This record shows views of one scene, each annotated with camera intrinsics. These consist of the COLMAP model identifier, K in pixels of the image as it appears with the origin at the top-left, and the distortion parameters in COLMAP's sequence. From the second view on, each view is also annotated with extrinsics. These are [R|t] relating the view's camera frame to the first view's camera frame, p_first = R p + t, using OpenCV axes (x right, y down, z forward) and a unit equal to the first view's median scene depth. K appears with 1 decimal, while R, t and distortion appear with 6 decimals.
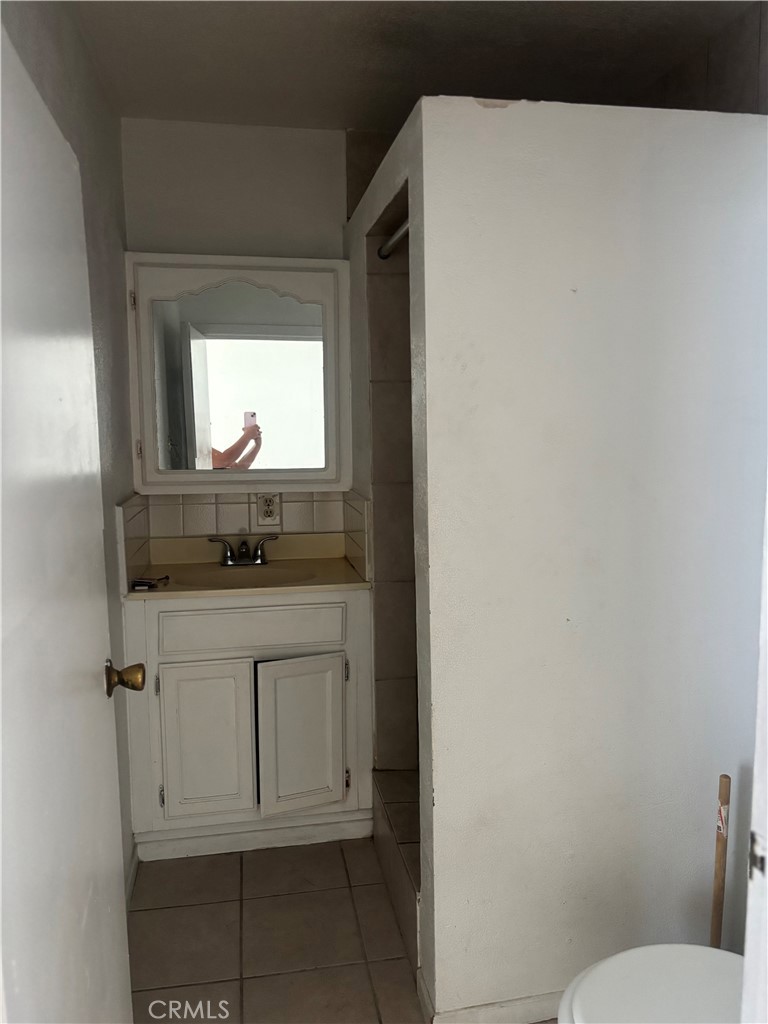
lens RADIAL K [[773.5, 0, 389.6], [0, 773.5, 507.9], [0, 0, 1]] dist [0.050952, -0.056996]
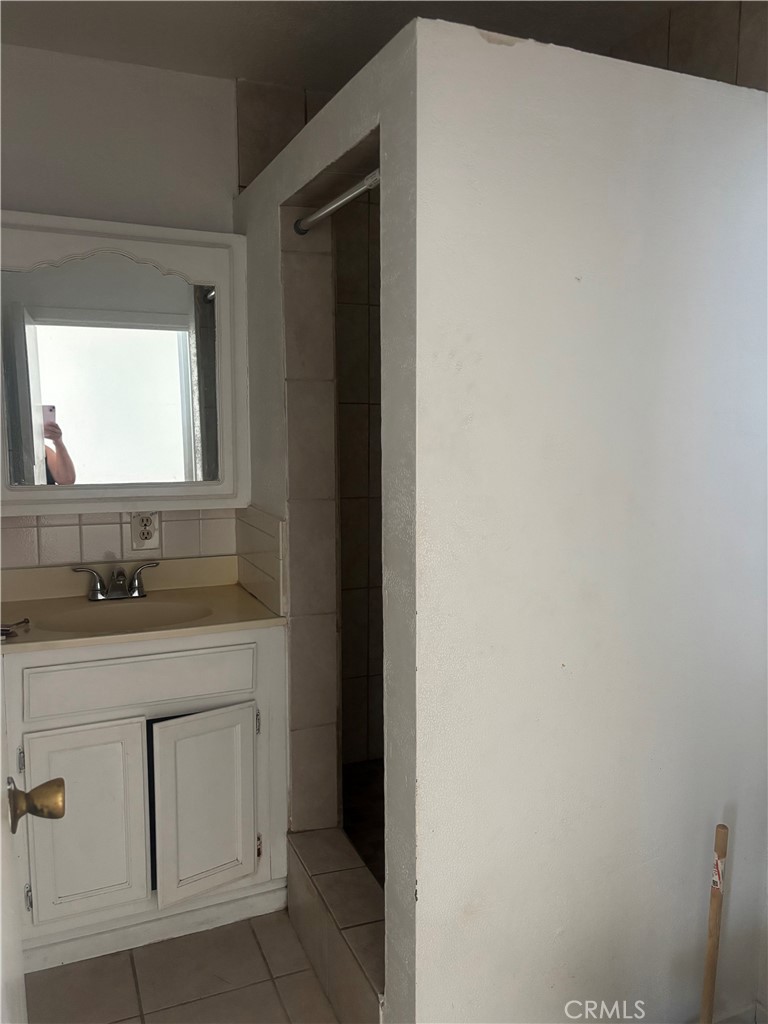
lens RADIAL K [[773.5, 0, 375.7], [0, 773.5, 520.8], [0, 0, 1]] dist [0.050952, -0.056996]
pose [[0.976365, -0.017607, 0.215411, -0.110586], [0.013763, 0.999718, 0.019331, -0.024895], [-0.215691, -0.015909, 0.976332, 0.149543]]
